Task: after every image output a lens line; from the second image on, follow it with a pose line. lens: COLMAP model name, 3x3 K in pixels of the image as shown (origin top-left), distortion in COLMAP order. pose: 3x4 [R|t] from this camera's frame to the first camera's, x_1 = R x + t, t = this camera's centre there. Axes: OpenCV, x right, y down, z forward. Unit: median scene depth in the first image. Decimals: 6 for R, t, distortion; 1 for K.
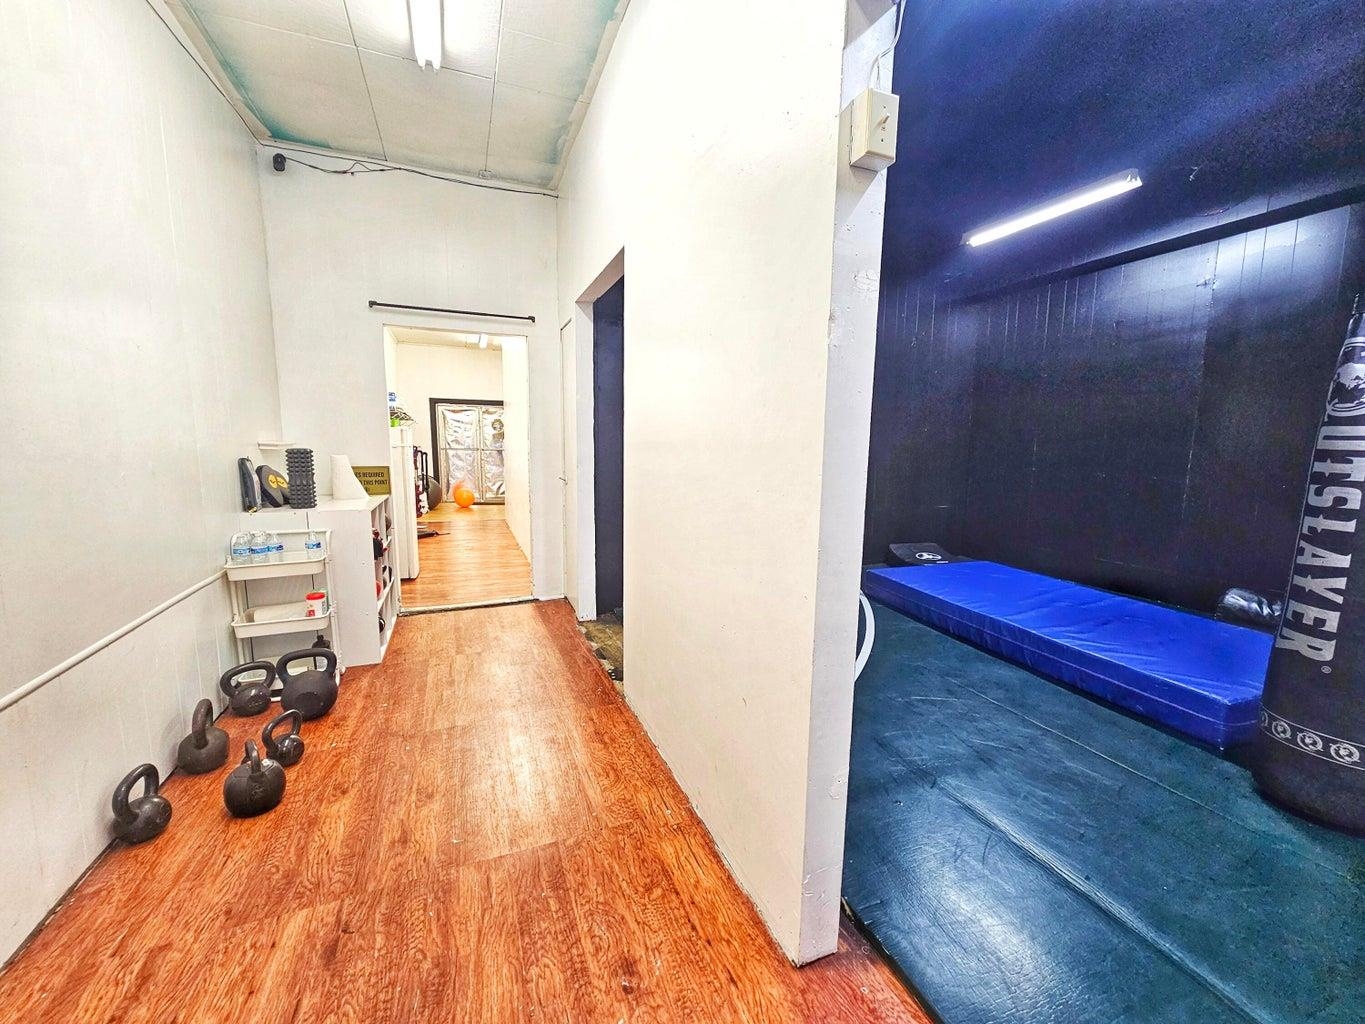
lens RADIAL K [[558.3, 0, 687.5], [0, 558.3, 518.2], [0, 0, 1]] dist [-0.001524, 0.000276]
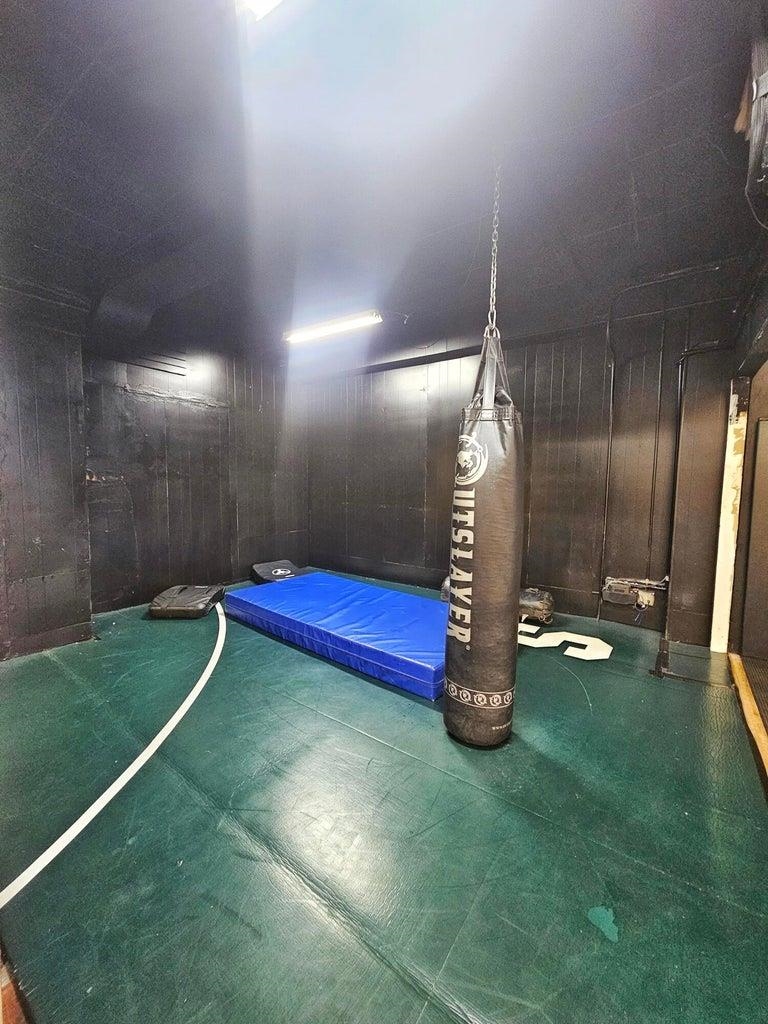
lens RADIAL K [[418.8, 0, 384.0], [0, 418.8, 512.0], [0, 0, 1]] dist [-0.001524, 0.000276]
pose [[0.837665, -0.043697, 0.544433, 0.257927], [0.070302, 0.997129, -0.028137, -0.065571], [-0.541641, 0.061844, 0.838332, 0.101226]]
